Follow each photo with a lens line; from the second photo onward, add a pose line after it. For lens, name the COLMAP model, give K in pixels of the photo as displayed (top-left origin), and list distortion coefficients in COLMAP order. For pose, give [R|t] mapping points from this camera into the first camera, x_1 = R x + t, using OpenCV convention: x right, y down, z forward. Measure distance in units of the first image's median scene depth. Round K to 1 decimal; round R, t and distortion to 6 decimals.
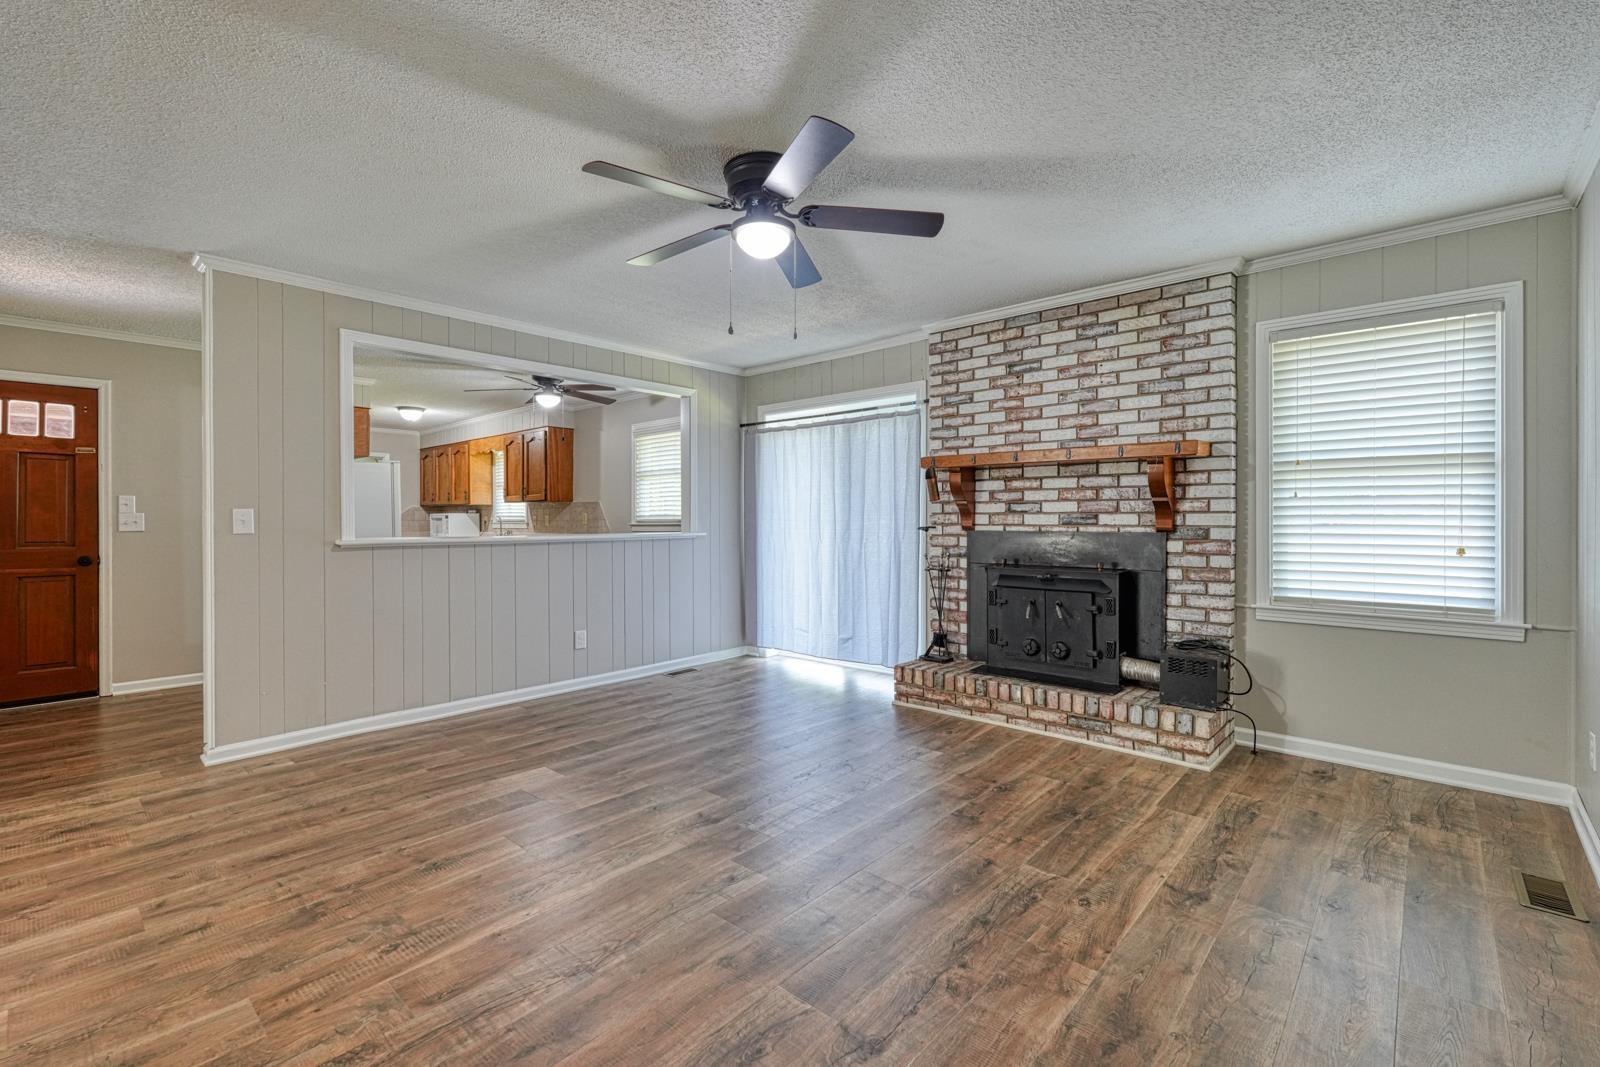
lens RADIAL K [[704.1, 0, 806.1], [0, 704.1, 524.8], [0, 0, 1]] dist [0.001290, 0.001690]
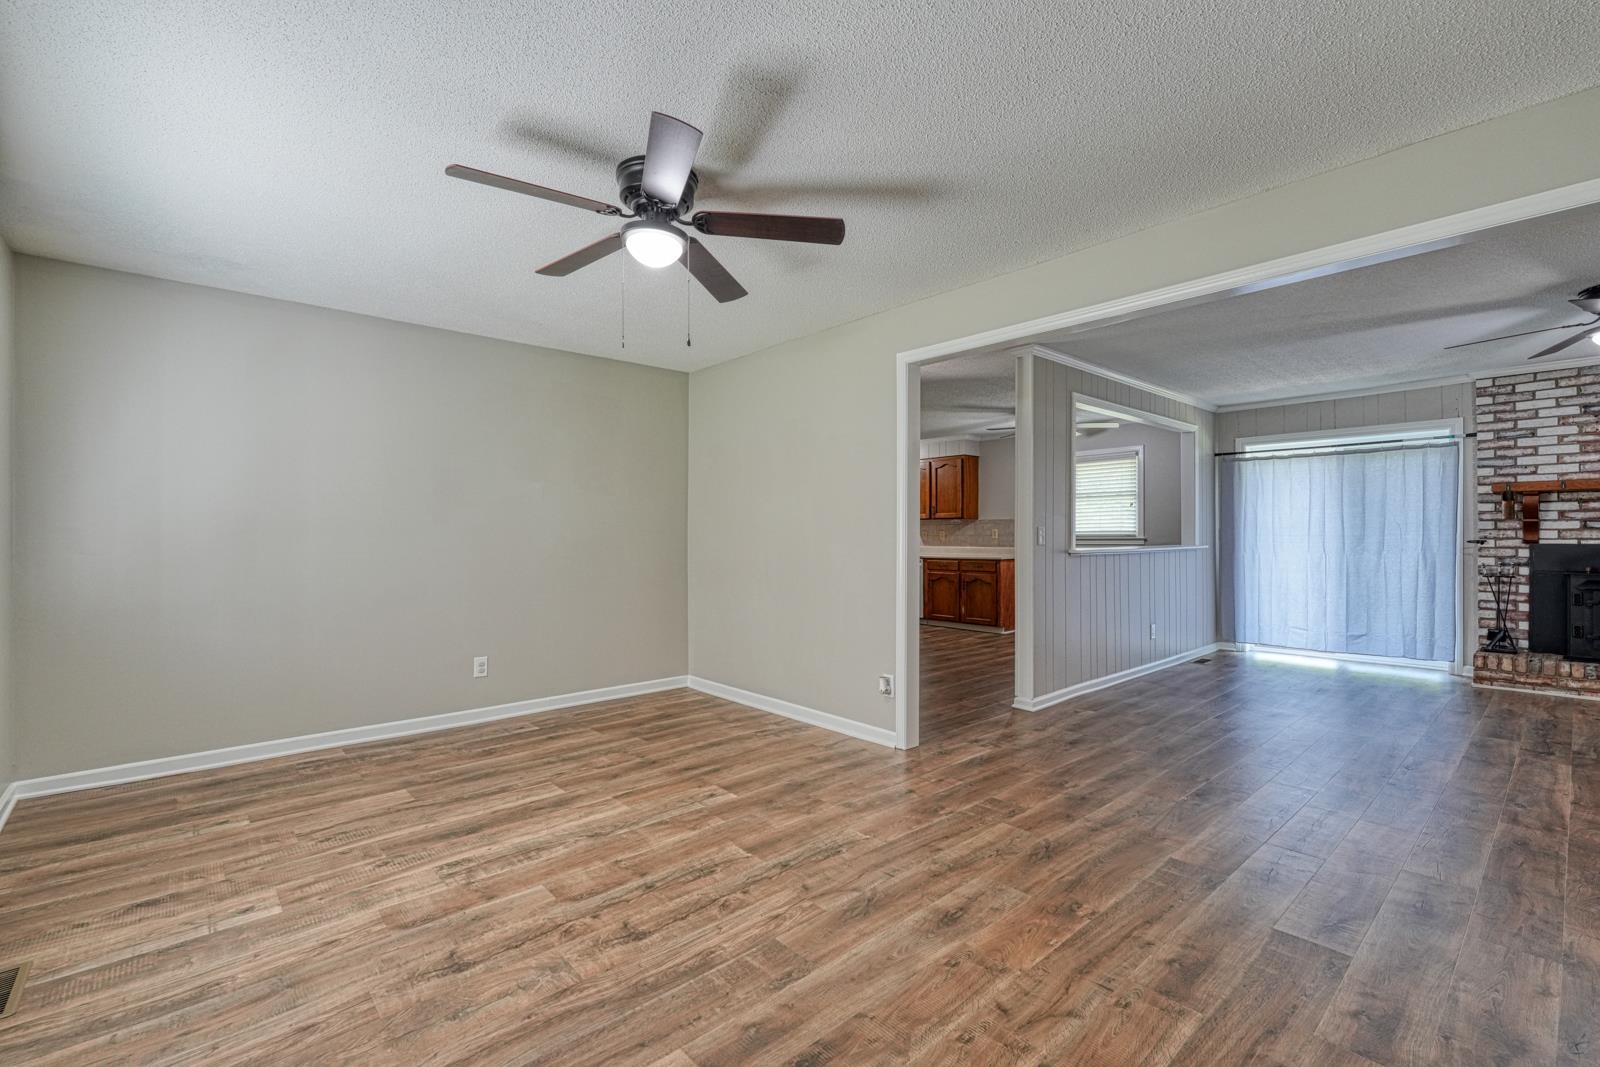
lens RADIAL K [[704.1, 0, 812.5], [0, 704.1, 535.2], [0, 0, 1]] dist [0.001290, 0.001690]
pose [[0.995040, 0.001629, -0.099463, -1.018311], [-0.002430, 0.999966, -0.007928, 0.007219], [0.099447, 0.008131, 0.995010, -0.370523]]
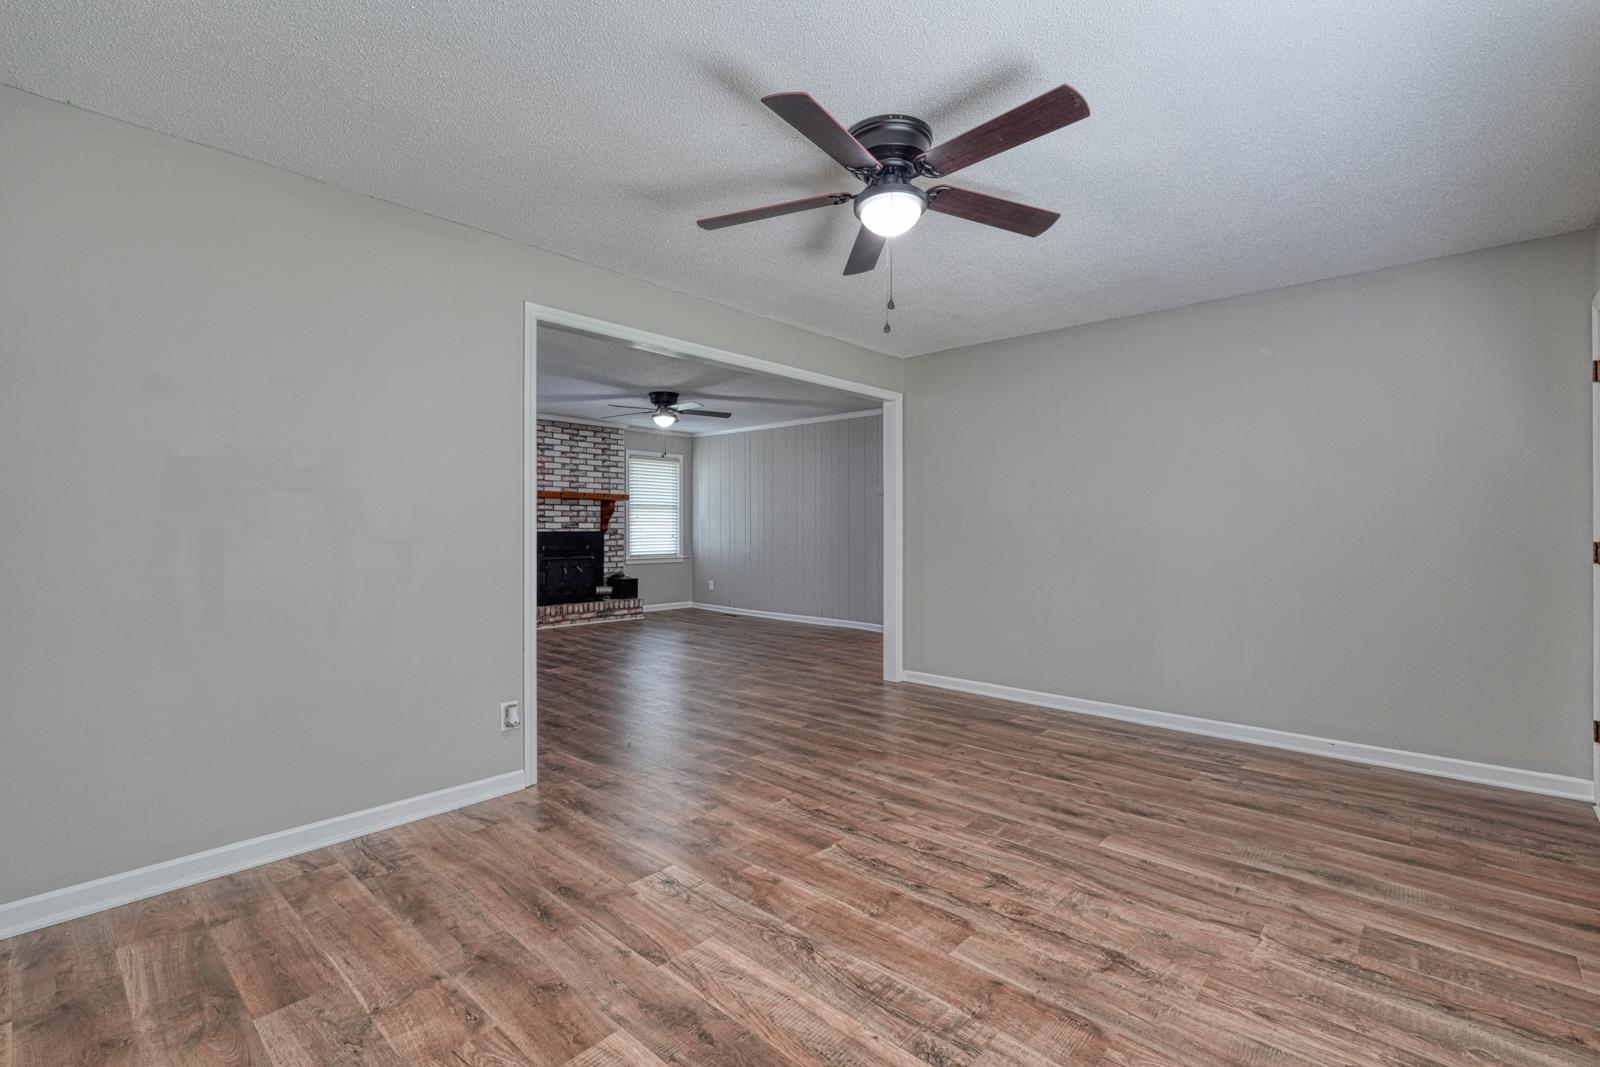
lens RADIAL K [[704.1, 0, 799.4], [0, 704.1, 528.6], [0, 0, 1]] dist [0.001290, 0.001690]
pose [[0.009193, -0.001053, 0.999957, -1.808799], [0.007319, 0.999973, 0.000986, 0.004566], [-0.999931, 0.007309, 0.009201, 0.314335]]
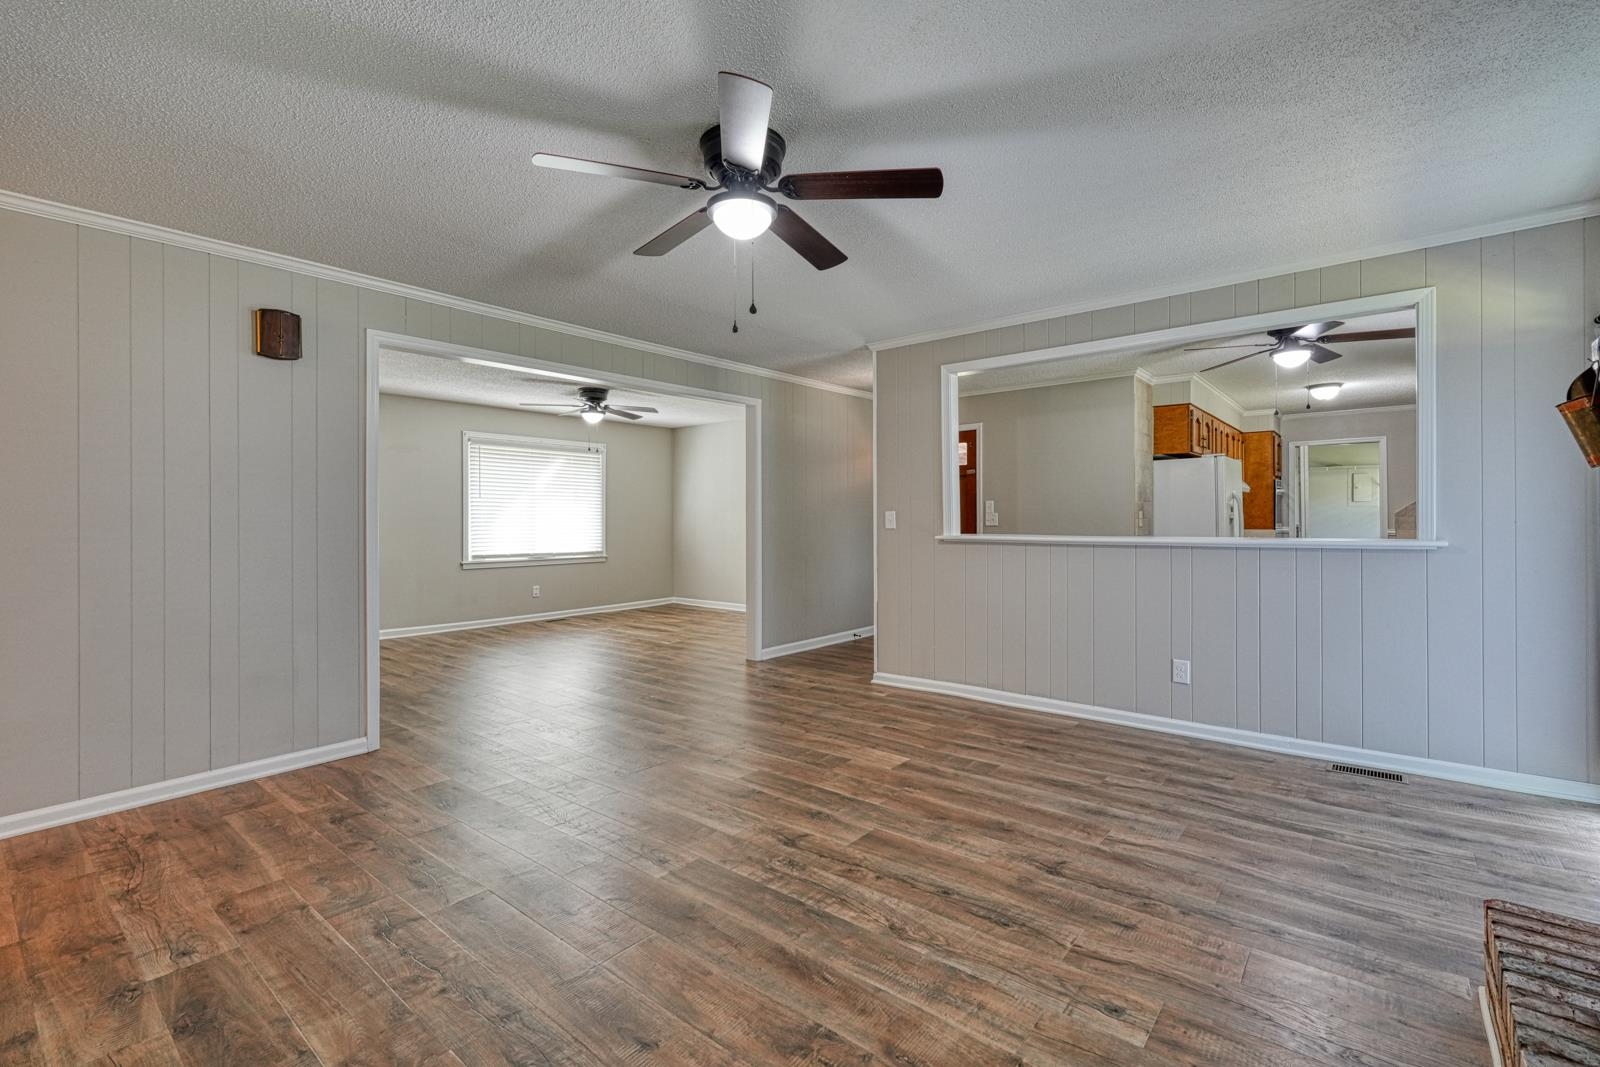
lens RADIAL K [[704.1, 0, 790.4], [0, 704.1, 517.0], [0, 0, 1]] dist [0.001290, 0.001690]
pose [[0.029556, -0.000384, -0.999563, 0.577415], [-0.002268, 0.999997, -0.000452, -0.009269], [0.999561, 0.002280, 0.029555, 0.696821]]
